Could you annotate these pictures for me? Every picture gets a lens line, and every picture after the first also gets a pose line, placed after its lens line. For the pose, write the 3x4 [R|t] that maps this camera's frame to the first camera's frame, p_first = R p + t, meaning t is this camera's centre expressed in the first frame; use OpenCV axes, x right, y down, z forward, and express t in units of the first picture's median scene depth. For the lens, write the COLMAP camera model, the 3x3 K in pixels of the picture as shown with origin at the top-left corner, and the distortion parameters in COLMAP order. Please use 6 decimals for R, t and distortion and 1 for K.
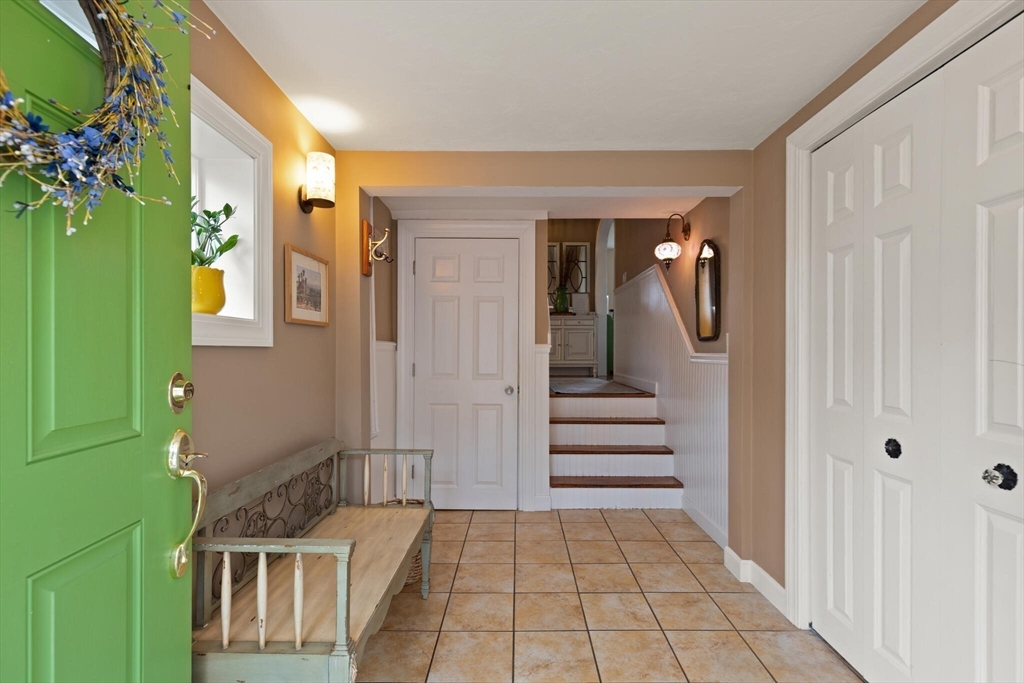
lens RADIAL K [[467.9, 0, 518.7], [0, 467.9, 346.9], [0, 0, 1]] dist [0.004572, 0.000136]
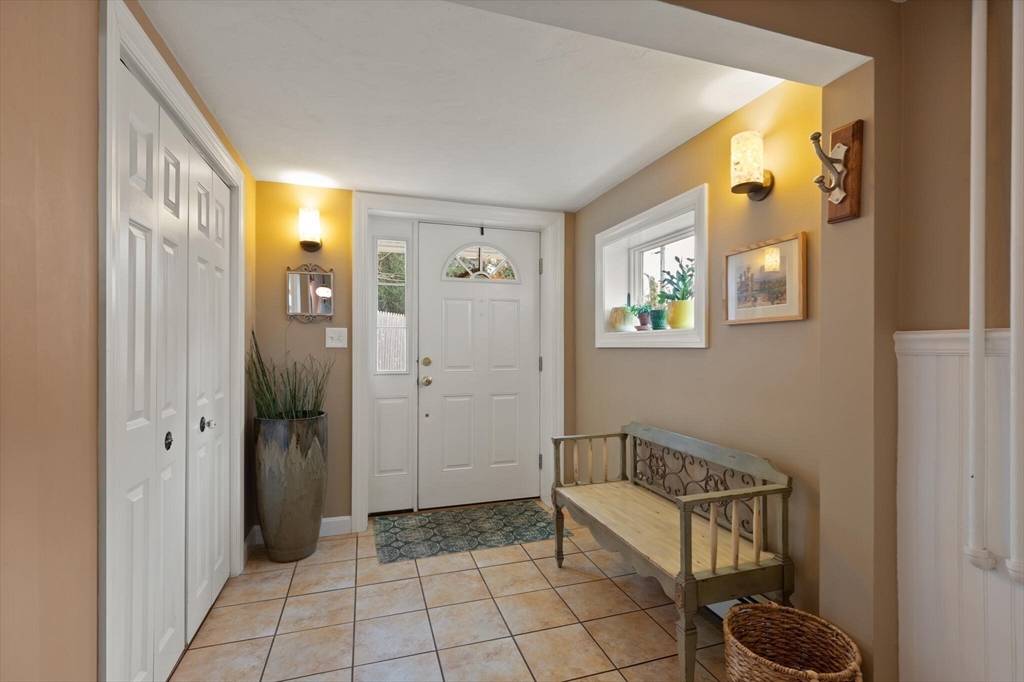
lens RADIAL K [[467.9, 0, 518.7], [0, 467.9, 346.4], [0, 0, 1]] dist [0.004572, 0.000136]
pose [[-0.949526, -0.002375, -0.313679, 0.314262], [-0.000974, 0.999989, -0.004622, 0.001993], [0.313686, -0.004084, -0.949518, 1.955212]]
